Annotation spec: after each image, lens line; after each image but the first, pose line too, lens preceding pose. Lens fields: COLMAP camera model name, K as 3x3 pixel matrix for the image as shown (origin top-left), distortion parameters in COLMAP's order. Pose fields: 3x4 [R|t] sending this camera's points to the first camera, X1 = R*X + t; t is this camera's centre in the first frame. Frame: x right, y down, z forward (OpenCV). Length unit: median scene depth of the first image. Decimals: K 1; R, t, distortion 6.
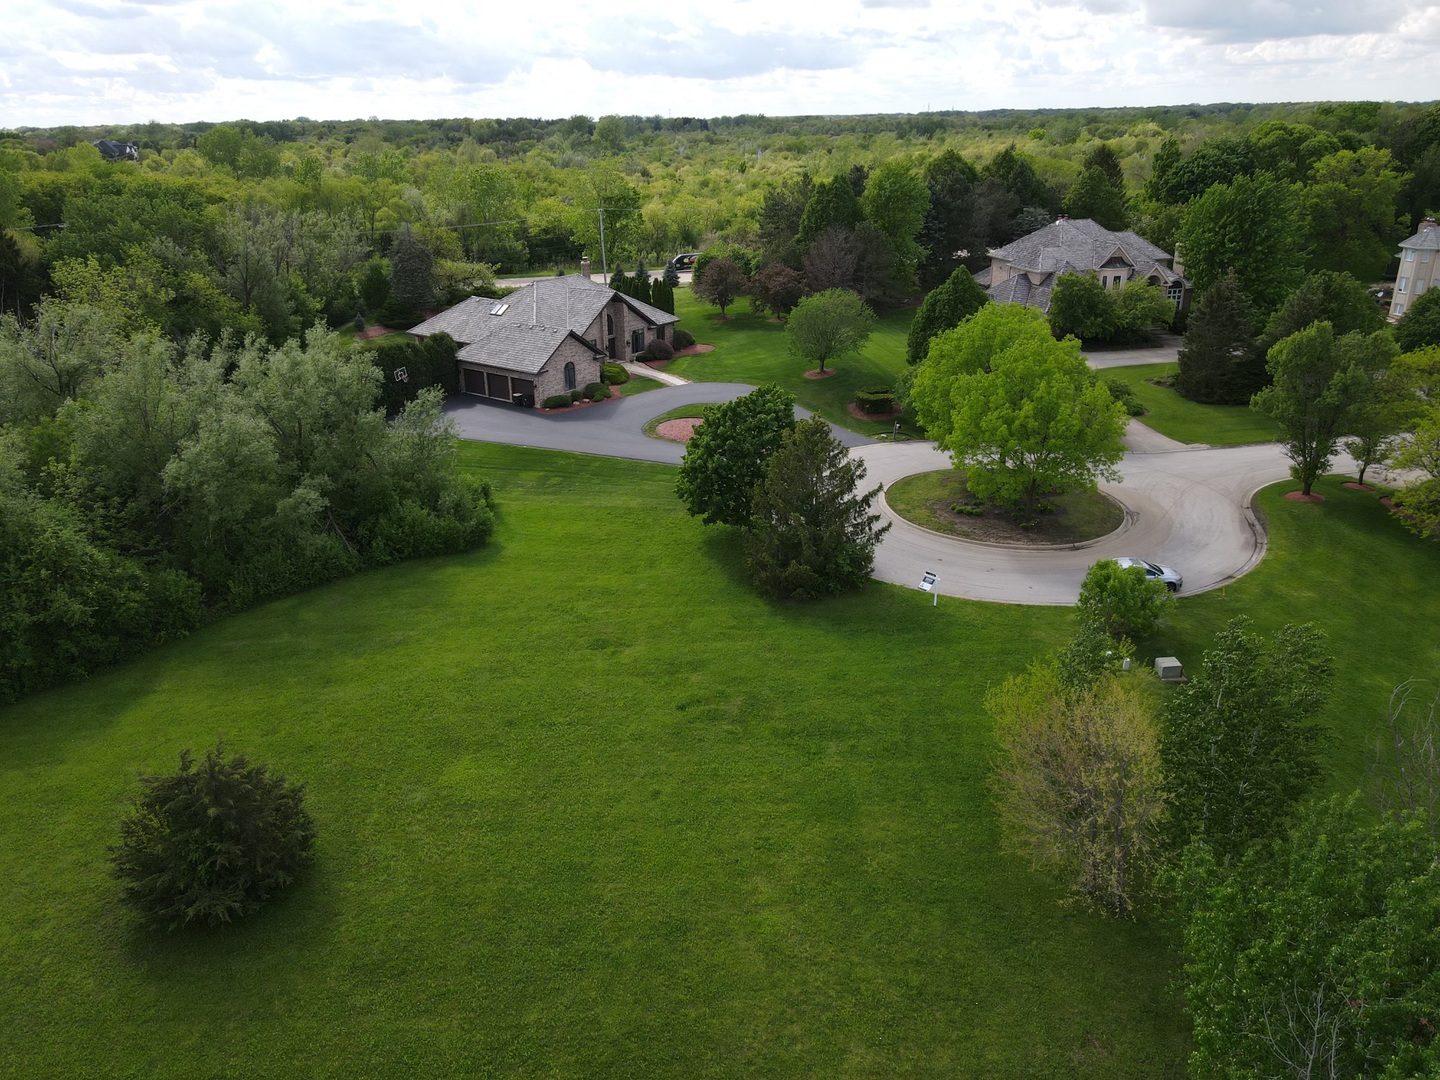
lens RADIAL K [[1036.1, 0, 707.6], [0, 1036.1, 541.6], [0, 0, 1]] dist [0.005082, 0.011074]
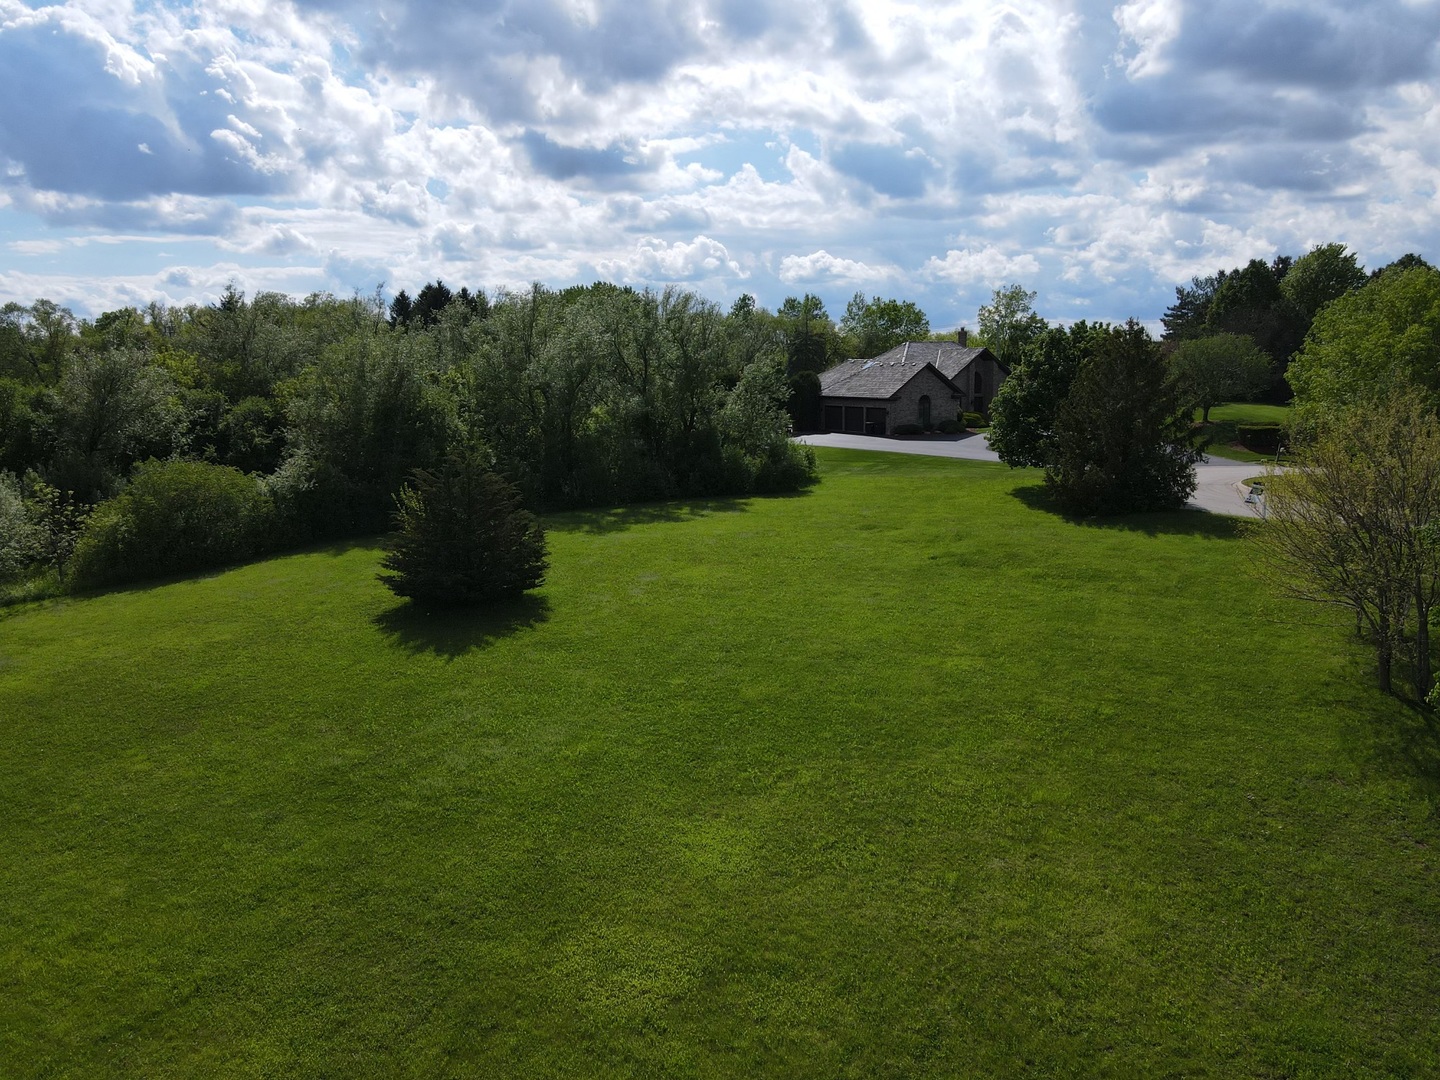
lens RADIAL K [[1036.1, 0, 721.1], [0, 1036.1, 537.1], [0, 0, 1]] dist [0.005082, 0.011074]
pose [[0.923369, 0.055948, -0.379816, 0.074914], [-0.127872, 0.977654, -0.166857, 0.157167], [0.361993, 0.202639, 0.909889, 0.037516]]
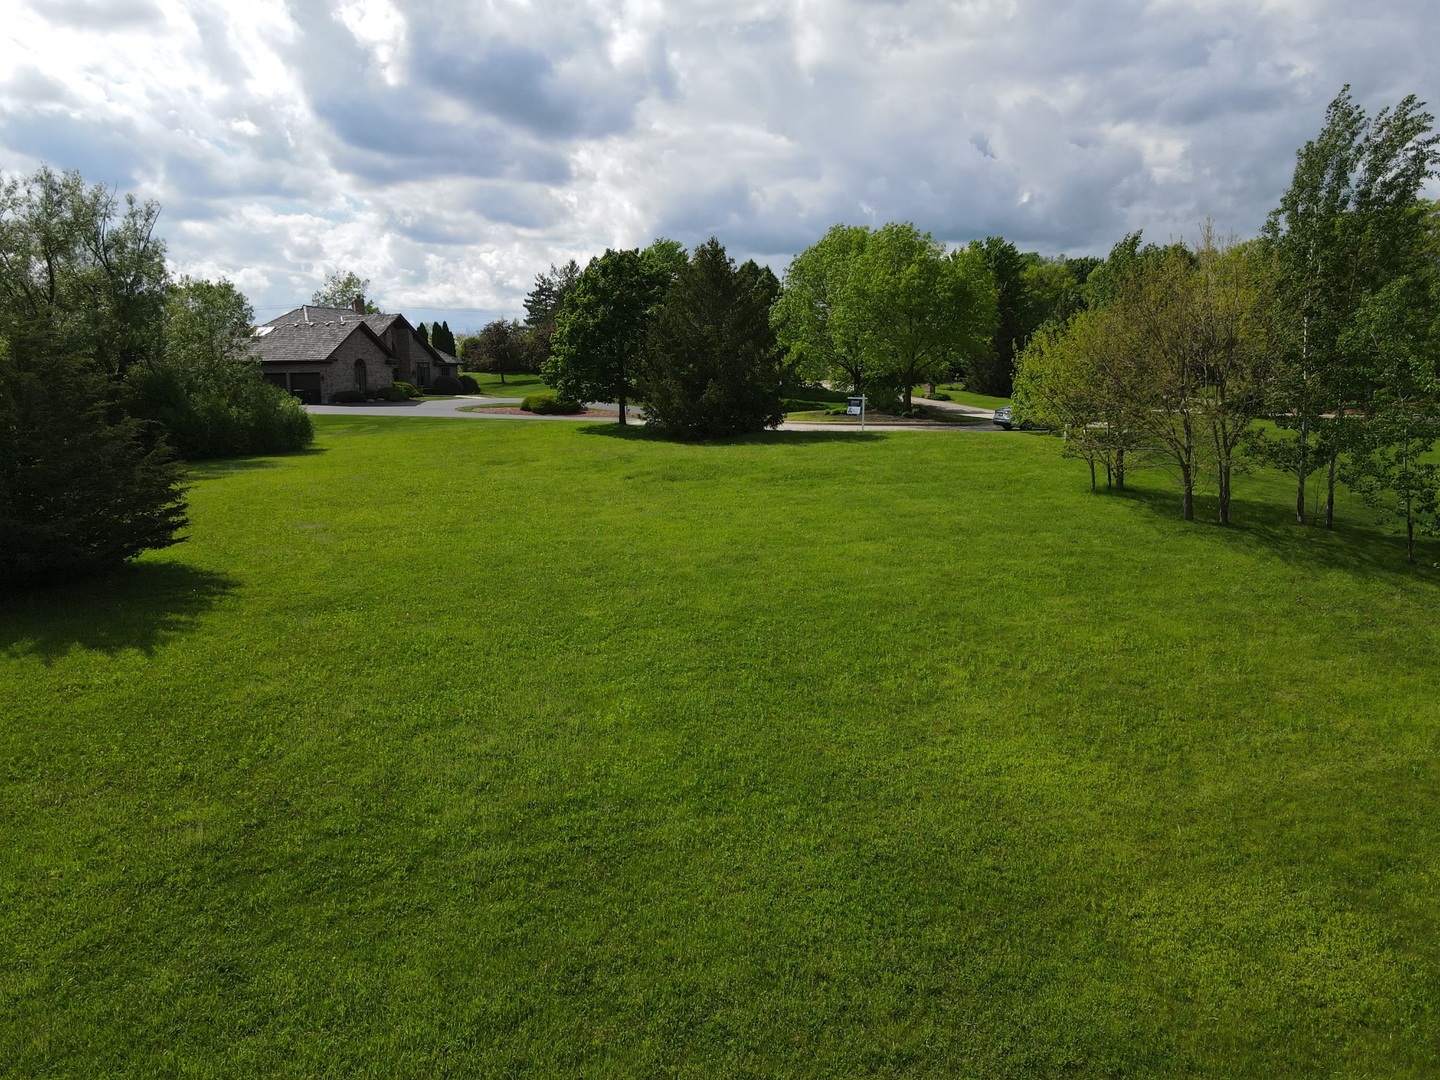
lens RADIAL K [[1036.1, 0, 718.6], [0, 1036.1, 546.7], [0, 0, 1]] dist [0.005082, 0.011074]
pose [[0.961677, -0.047178, 0.270094, -0.085770], [0.098418, 0.978833, -0.179445, 0.175956], [-0.255911, 0.199150, 0.945964, 0.112362]]
